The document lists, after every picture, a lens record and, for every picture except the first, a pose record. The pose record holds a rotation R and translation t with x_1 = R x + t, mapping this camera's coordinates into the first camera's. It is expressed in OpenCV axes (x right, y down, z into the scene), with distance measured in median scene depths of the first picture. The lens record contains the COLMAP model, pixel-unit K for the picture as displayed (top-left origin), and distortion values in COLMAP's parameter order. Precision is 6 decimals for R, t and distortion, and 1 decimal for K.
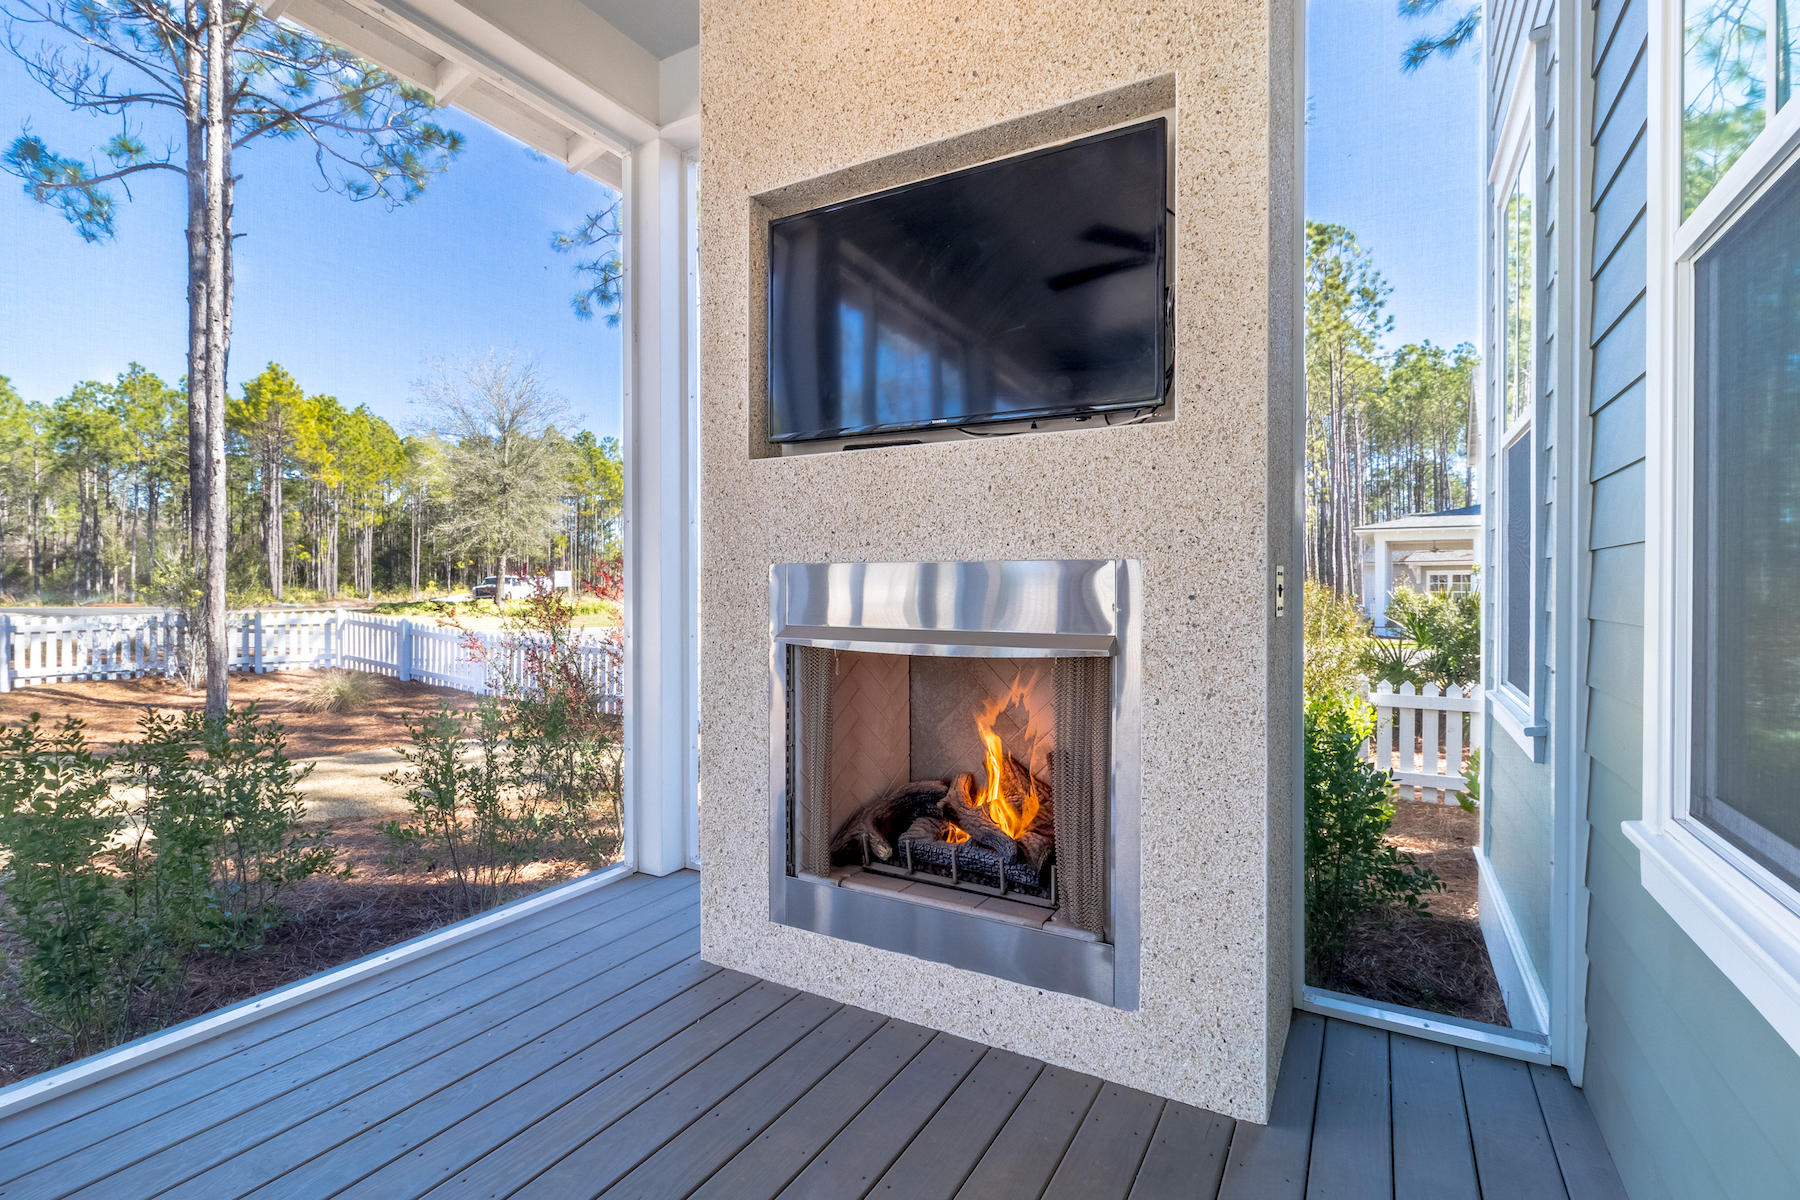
lens RADIAL K [[814.8, 0, 900.0], [0, 814.8, 600.0], [0, 0, 1]] dist [-0.002360, -0.000146]
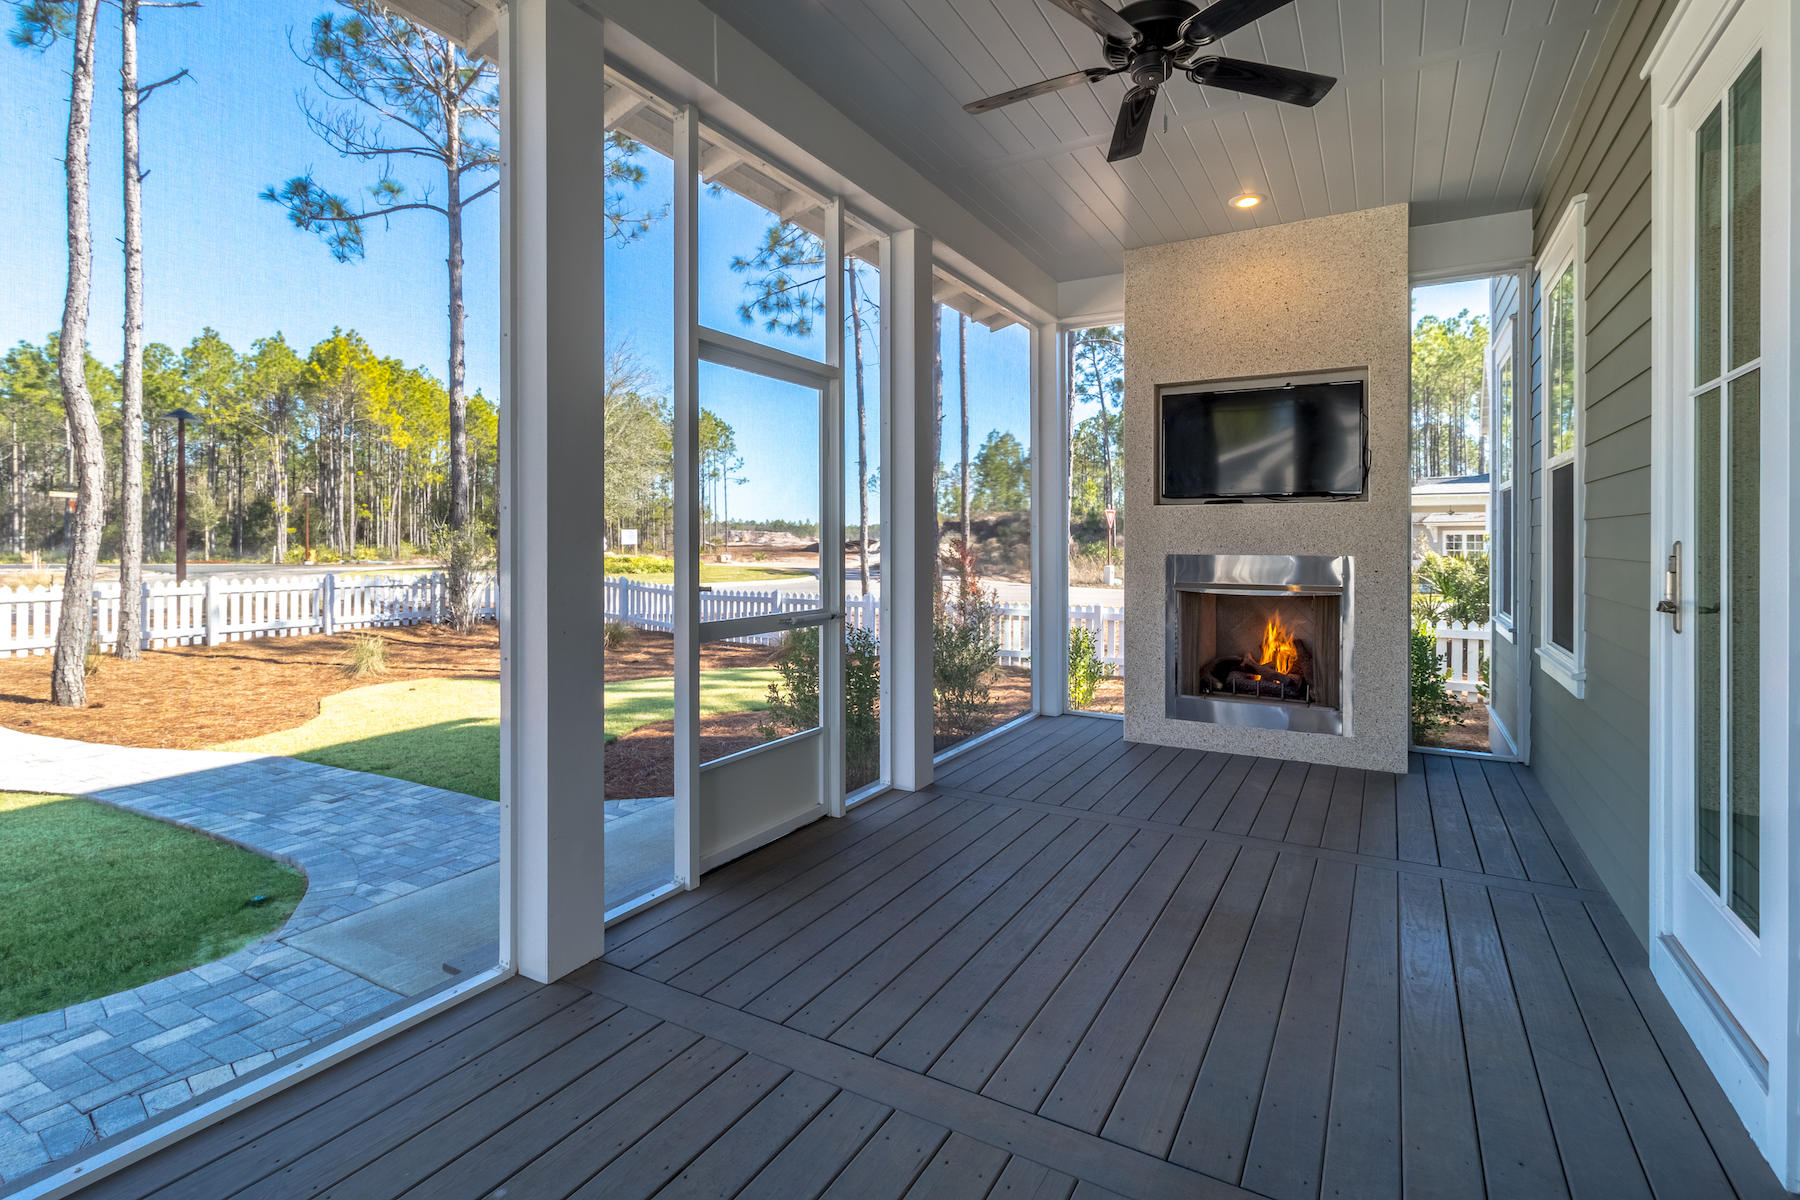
lens RADIAL K [[874.9, 0, 890.7], [0, 874.9, 548.4], [0, 0, 1]] dist [0.001421, -0.000090]
pose [[0.999866, 0.000524, 0.016379, -0.253783], [-0.000421, 0.999980, -0.006307, -0.012165], [-0.016382, 0.006299, 0.999846, -0.361341]]
